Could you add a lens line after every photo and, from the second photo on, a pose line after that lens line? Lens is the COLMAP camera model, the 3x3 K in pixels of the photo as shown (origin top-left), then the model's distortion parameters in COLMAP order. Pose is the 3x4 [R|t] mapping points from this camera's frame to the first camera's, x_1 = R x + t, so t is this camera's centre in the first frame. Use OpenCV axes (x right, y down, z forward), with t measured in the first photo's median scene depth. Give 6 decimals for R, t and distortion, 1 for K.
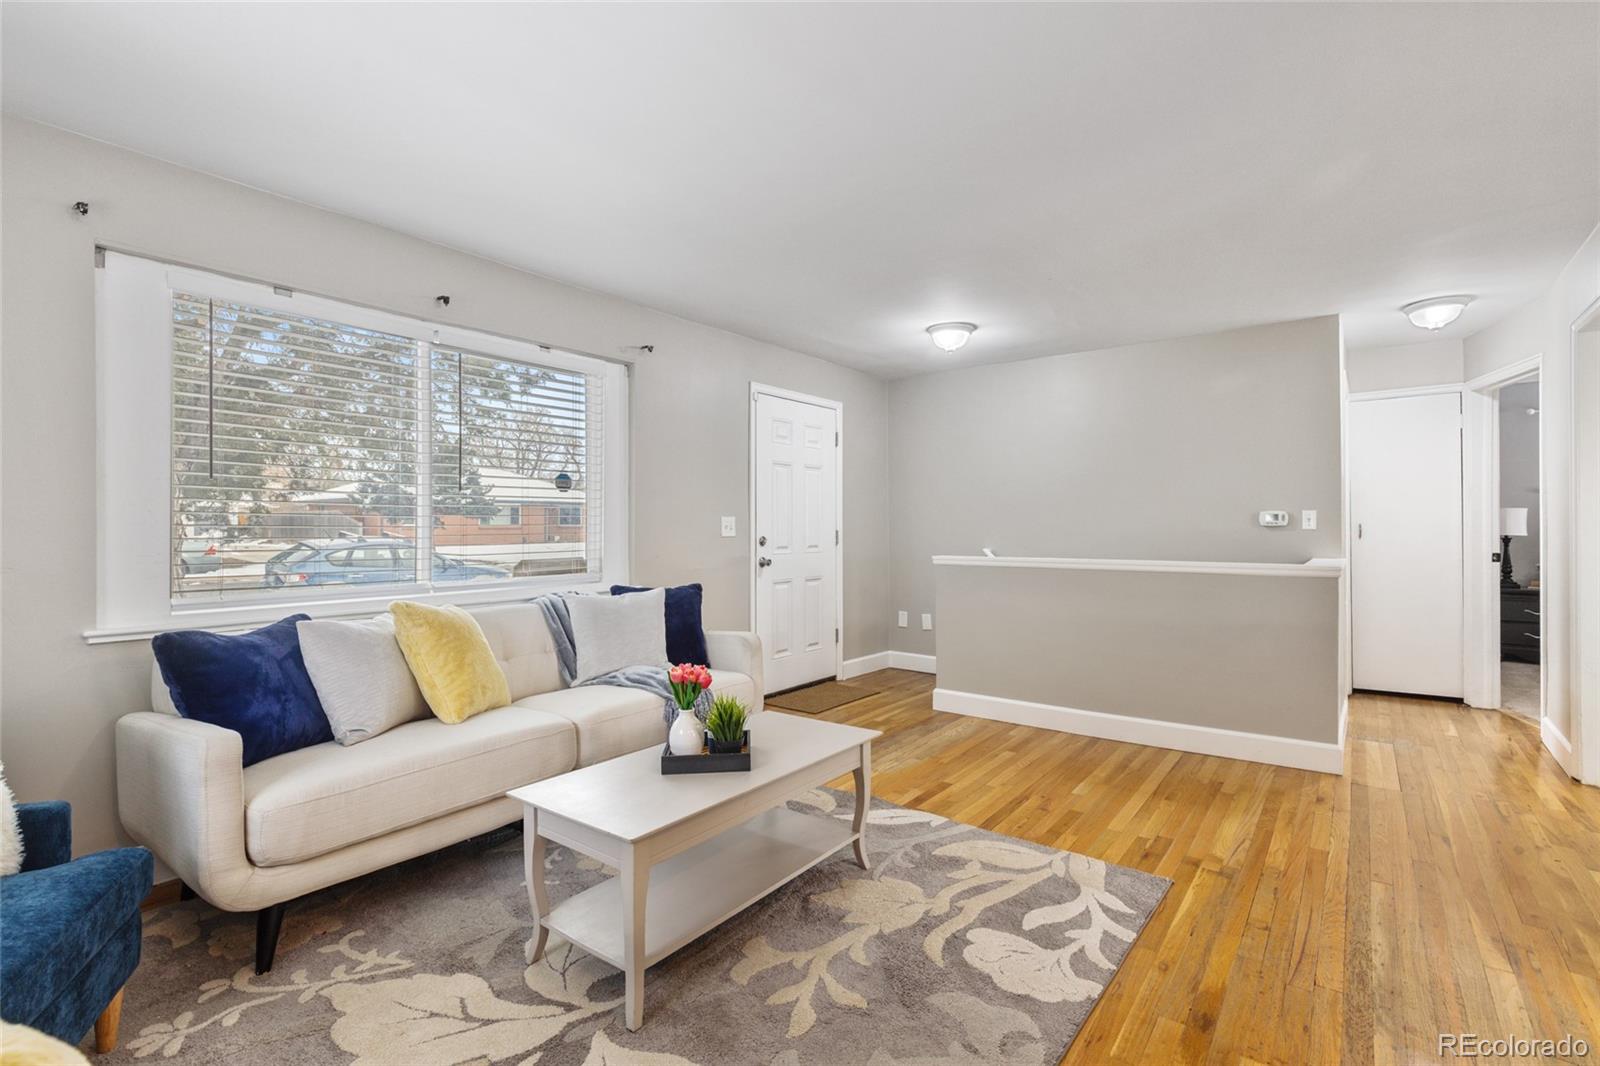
lens RADIAL K [[722.7, 0, 800.0], [0, 722.7, 533.0], [0, 0, 1]] dist [0.000724, -0.001861]
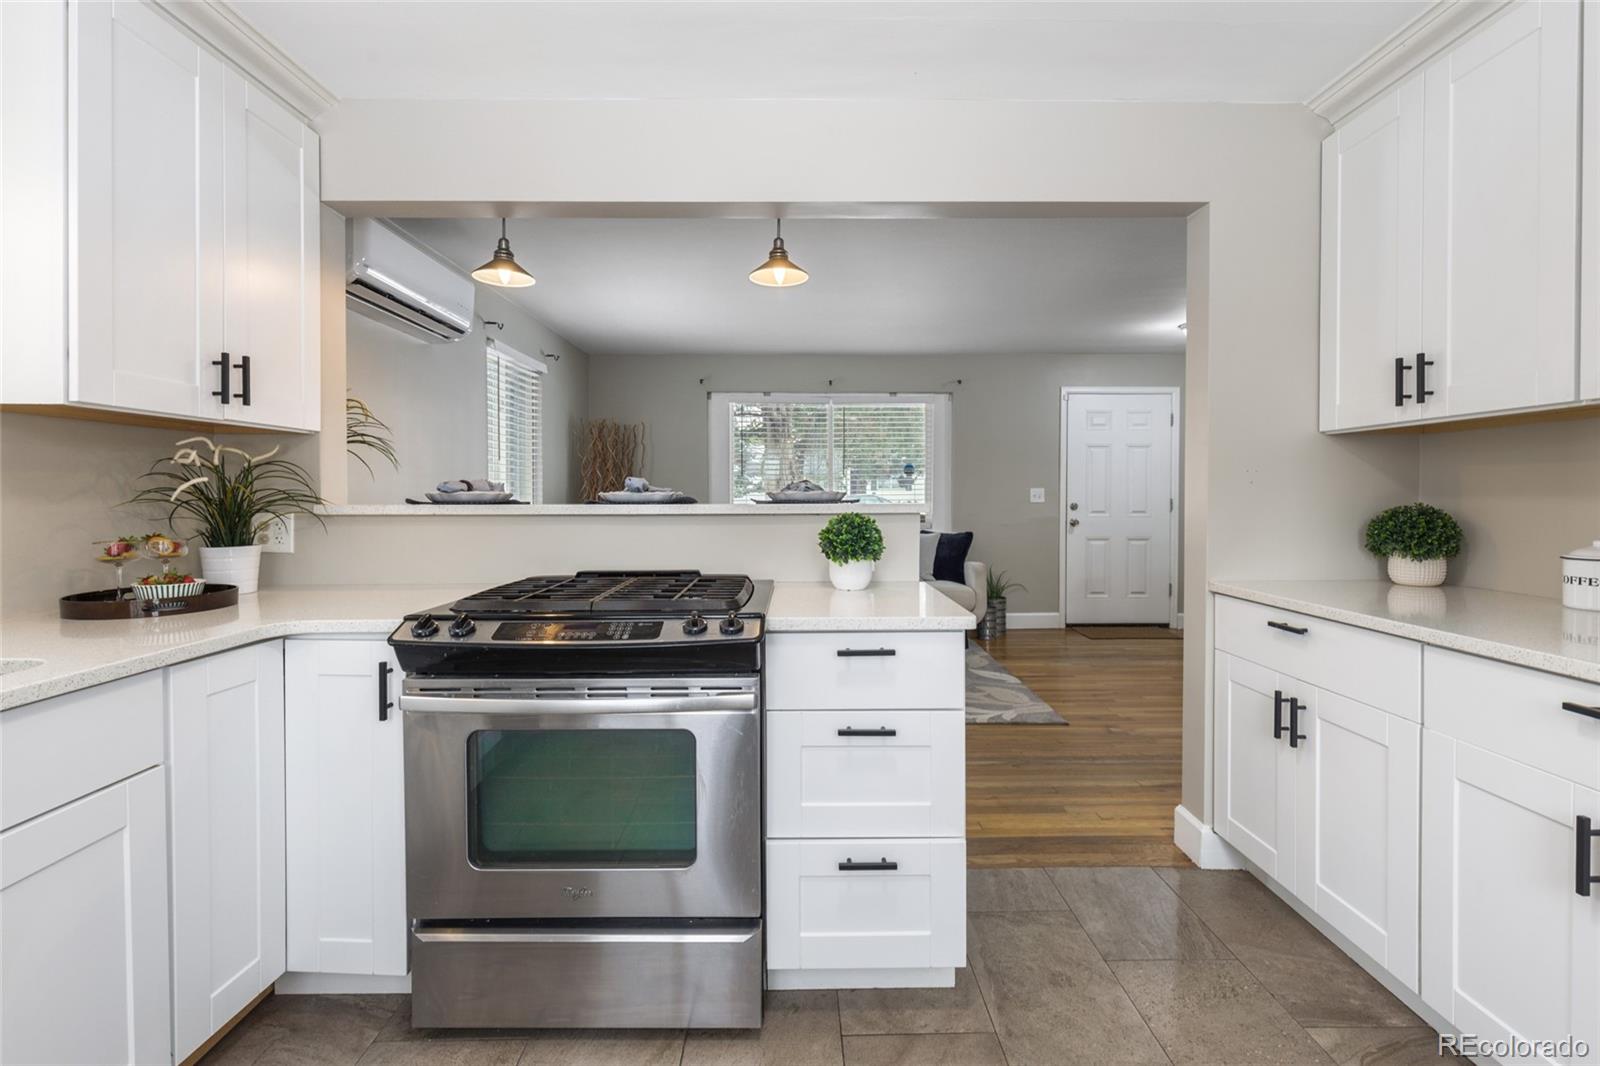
lens RADIAL K [[722.7, 0, 804.4], [0, 722.7, 505.5], [0, 0, 1]] dist [0.000724, -0.001861]
pose [[0.630359, 0.013635, -0.776184, 1.248717], [-0.006420, 0.999903, 0.012352, -0.006913], [0.776277, -0.002803, 0.630385, -0.395116]]
